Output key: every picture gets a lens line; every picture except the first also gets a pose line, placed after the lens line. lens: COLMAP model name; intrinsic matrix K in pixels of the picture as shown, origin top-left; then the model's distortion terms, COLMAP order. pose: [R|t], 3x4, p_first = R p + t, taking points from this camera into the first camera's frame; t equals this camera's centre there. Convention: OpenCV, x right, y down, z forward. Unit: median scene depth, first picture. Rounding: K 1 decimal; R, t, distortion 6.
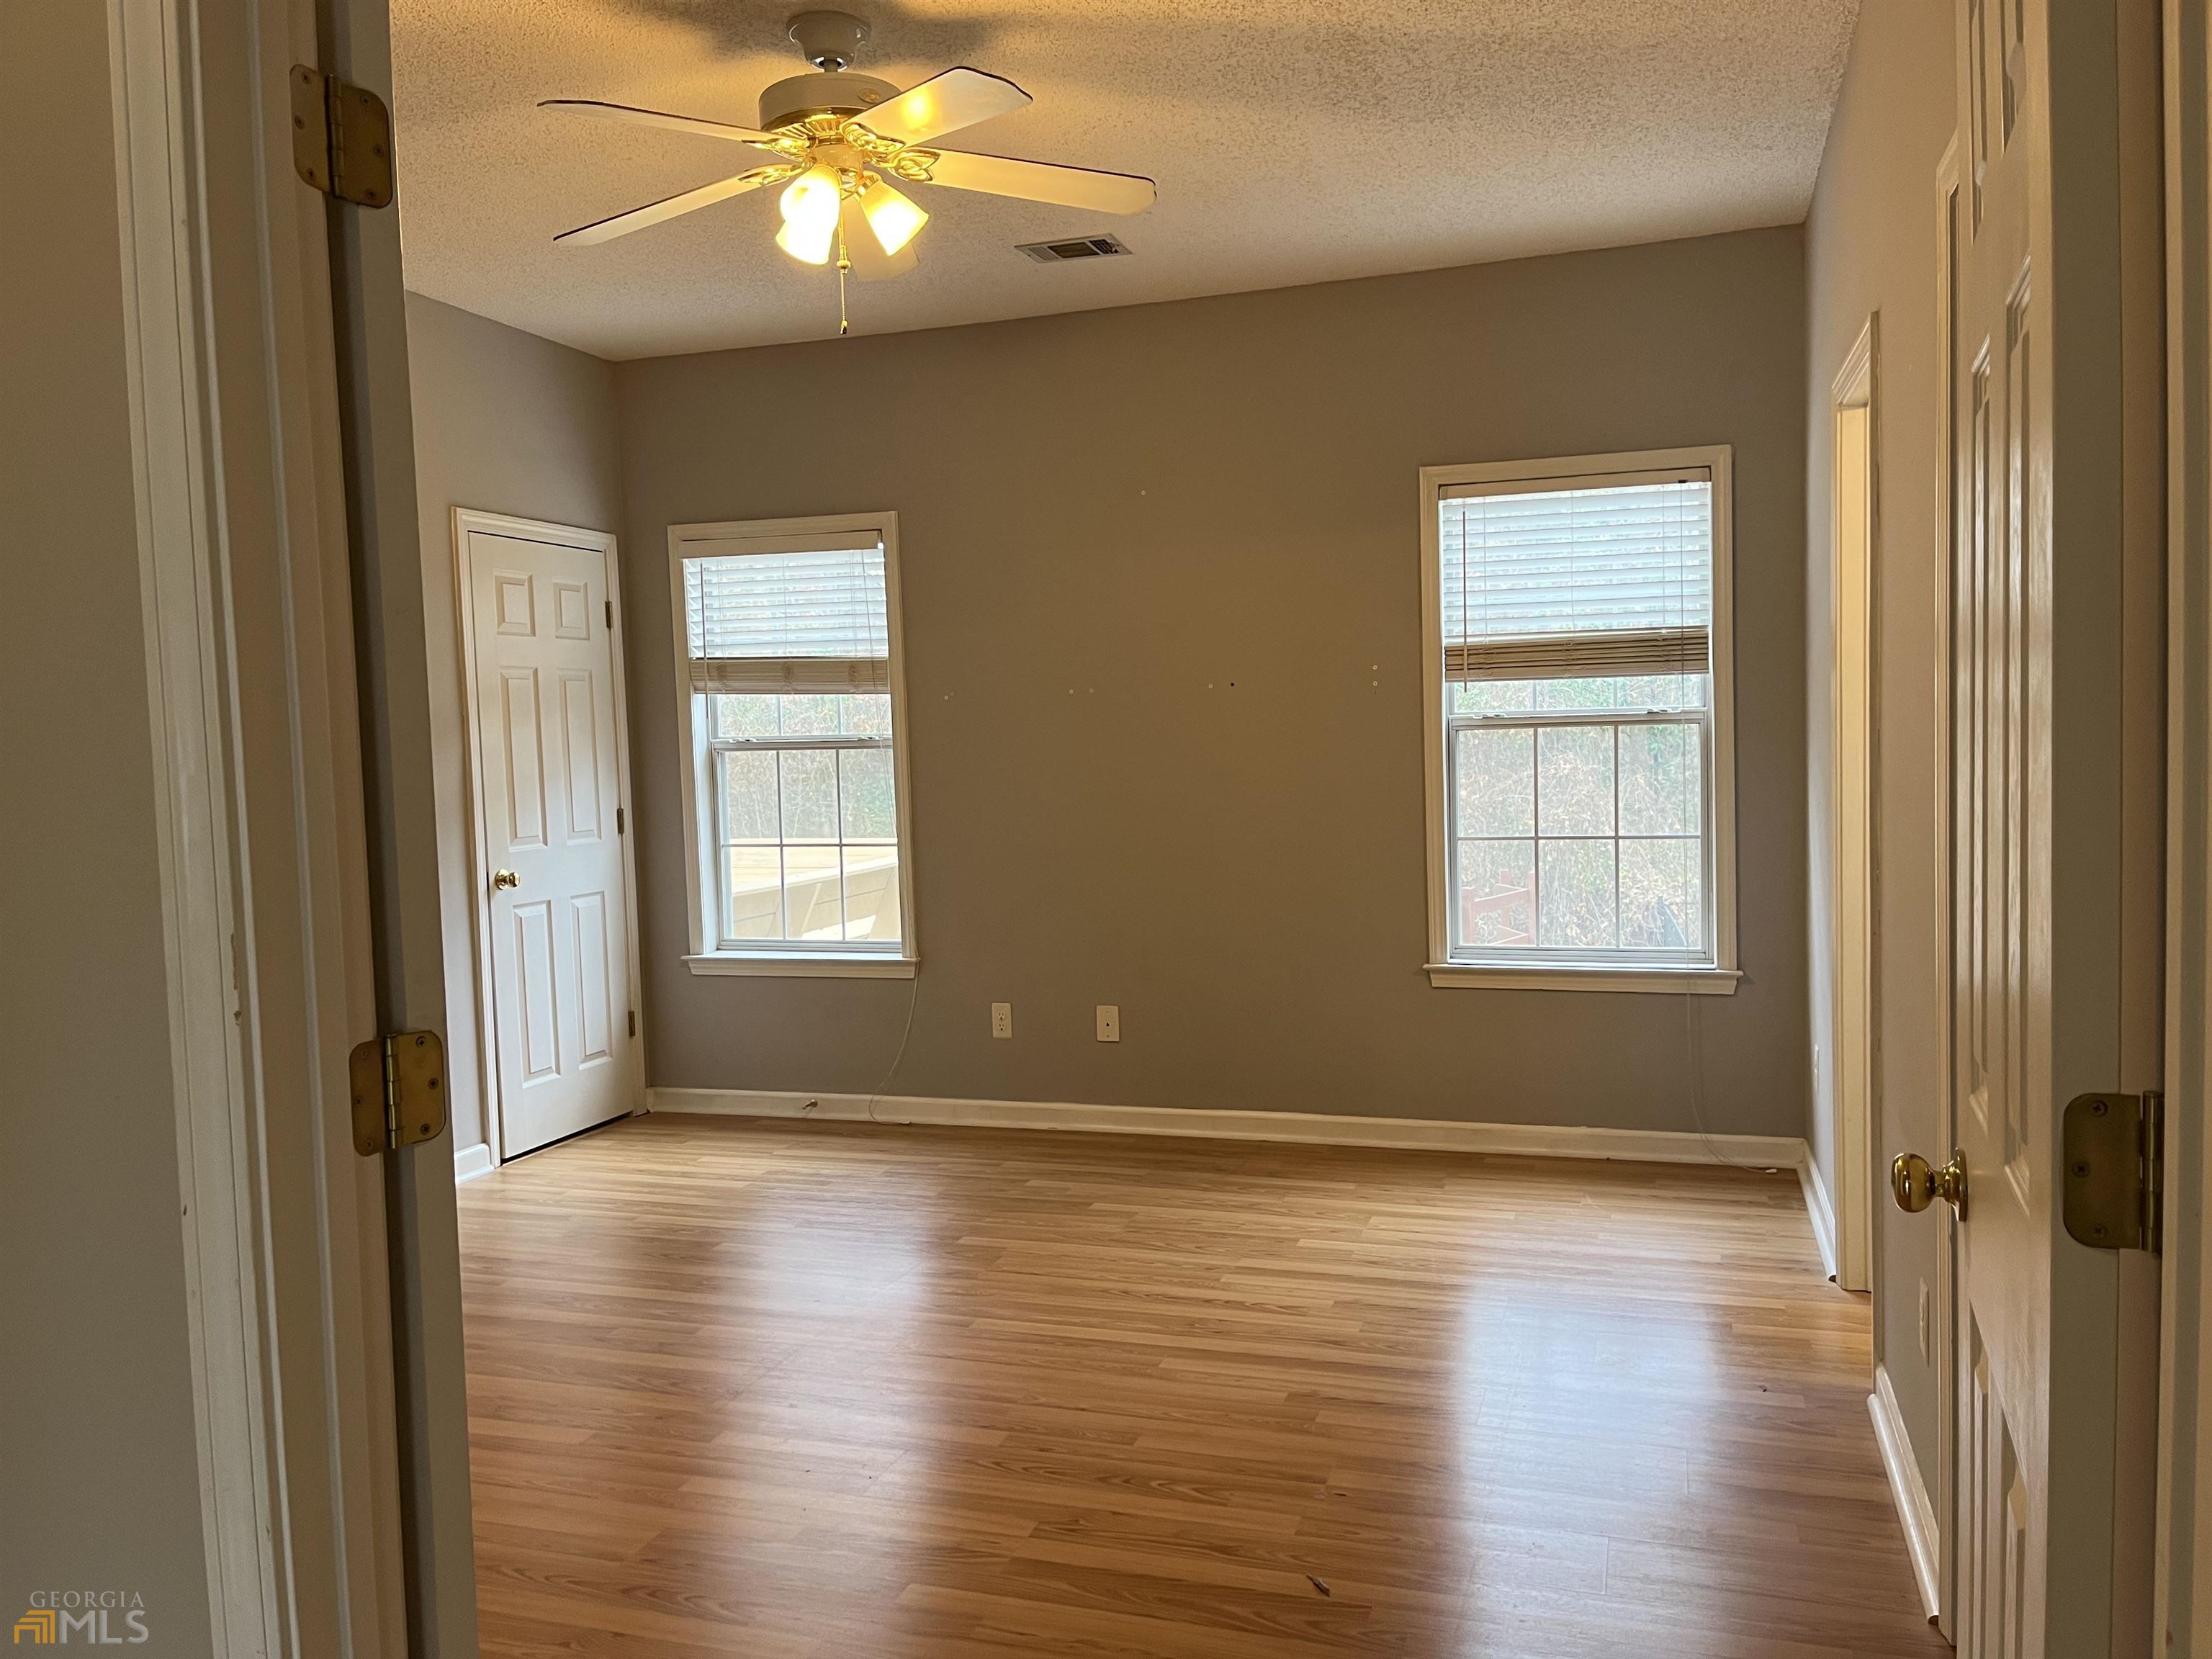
lens RADIAL K [[1678.4, 0, 1112.1], [0, 1678.4, 816.6], [0, 0, 1]] dist [0.089646, -0.121382]
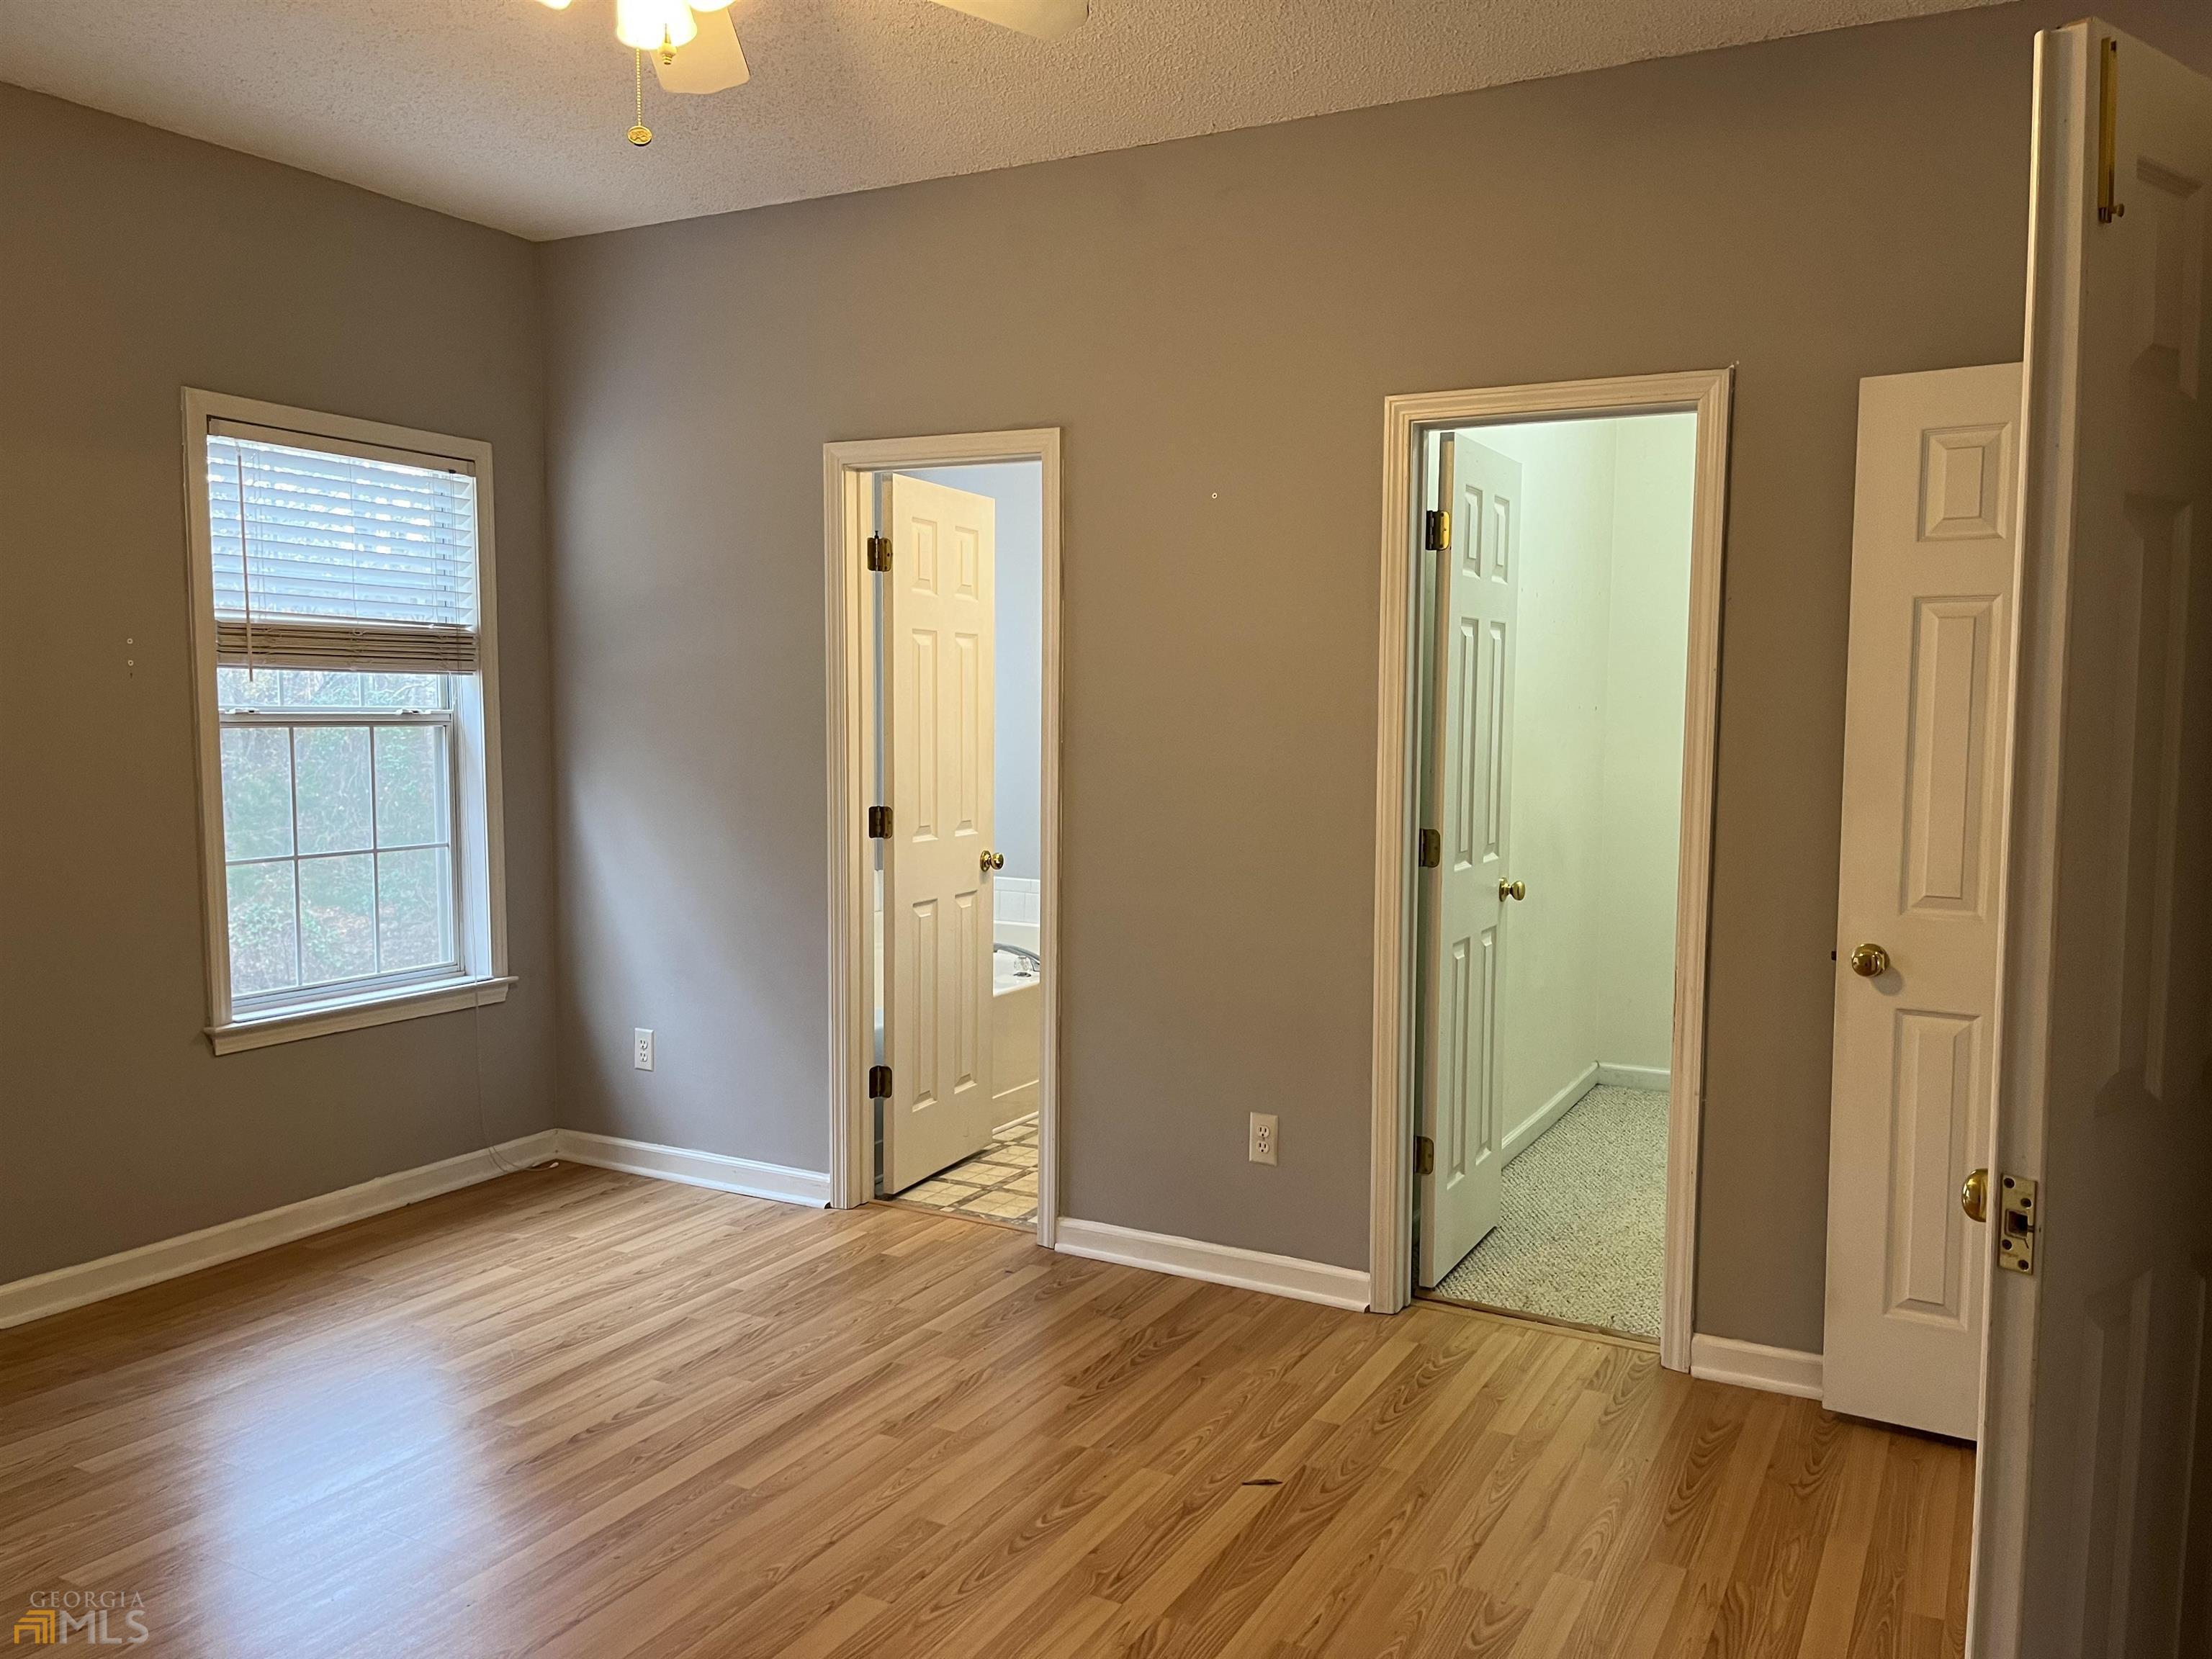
lens RADIAL K [[1678.4, 0, 1112.1], [0, 1678.4, 816.6], [0, 0, 1]] dist [0.089646, -0.121382]
pose [[0.179137, -0.037975, 0.983091, -0.533575], [0.039560, 0.998725, 0.031371, -0.019210], [-0.983028, 0.033271, 0.180411, 0.464566]]
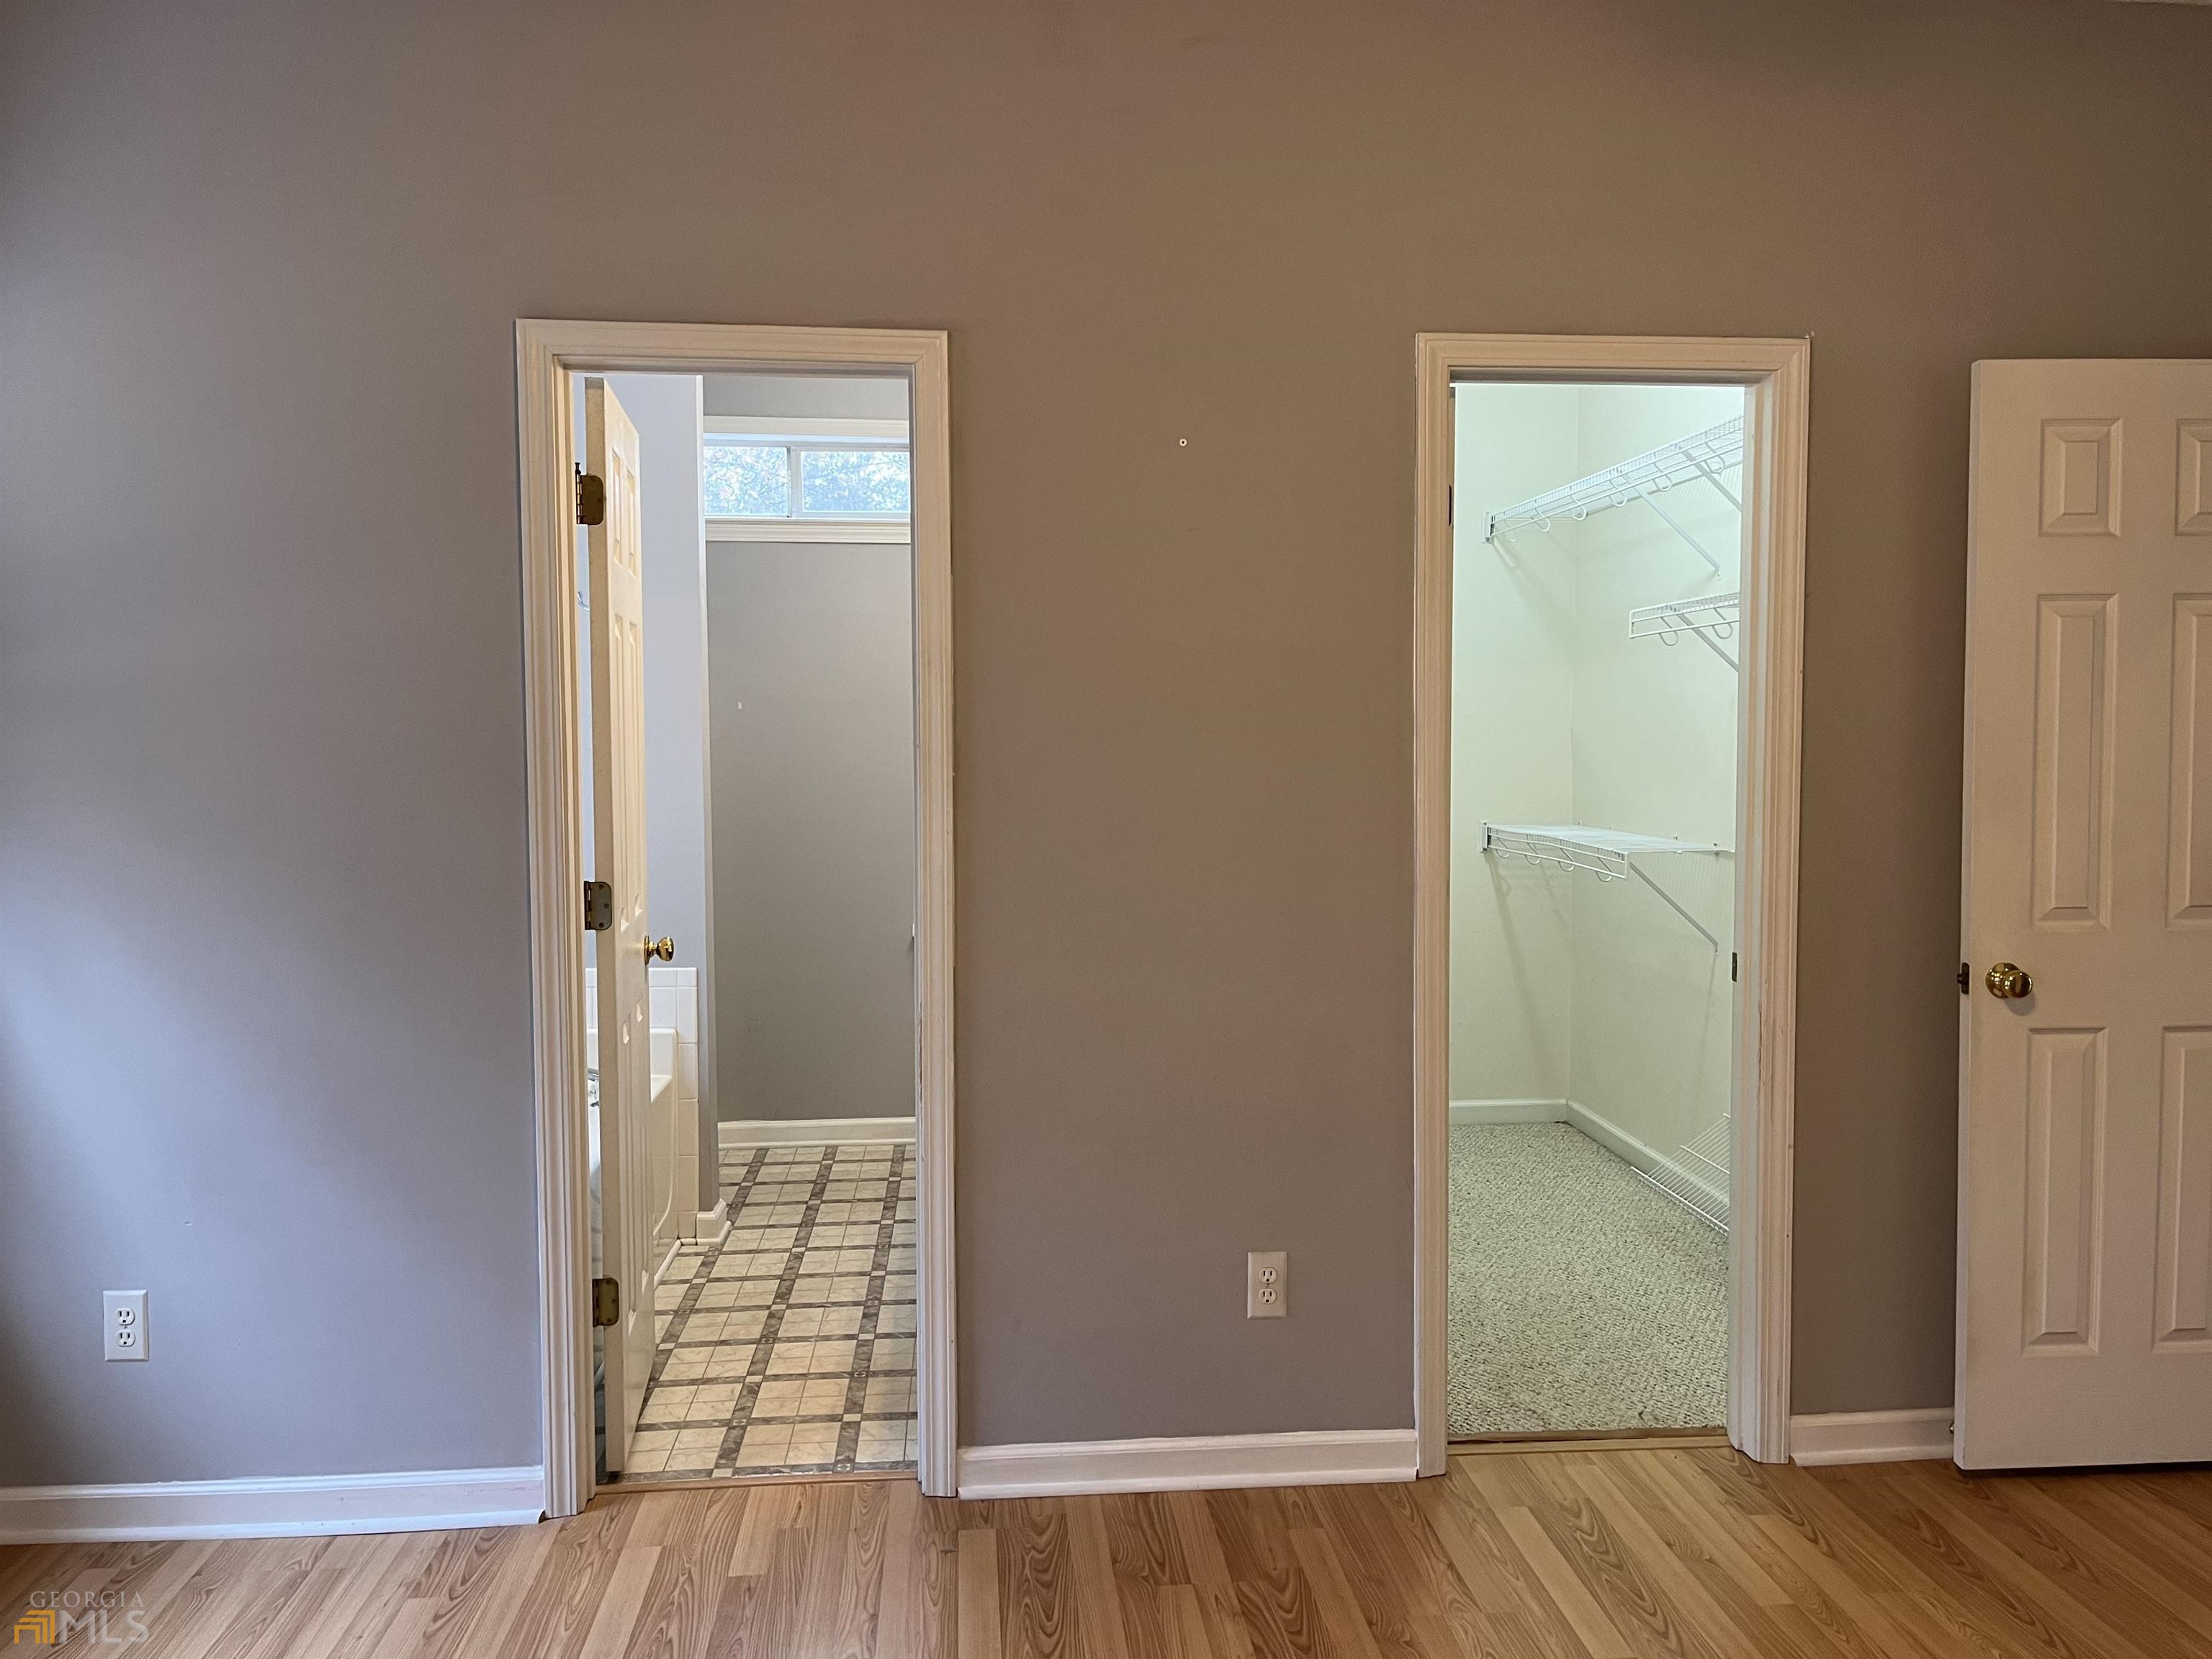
lens RADIAL K [[1649.6, 0, 1106.0], [0, 1649.6, 829.5], [0, 0, 1]] dist [0.065587, -0.072023]
pose [[-0.394765, -0.007971, 0.918748, -0.271076], [0.067399, 0.997017, 0.037610, -0.030442], [-0.916307, 0.076770, -0.393050, 0.820434]]
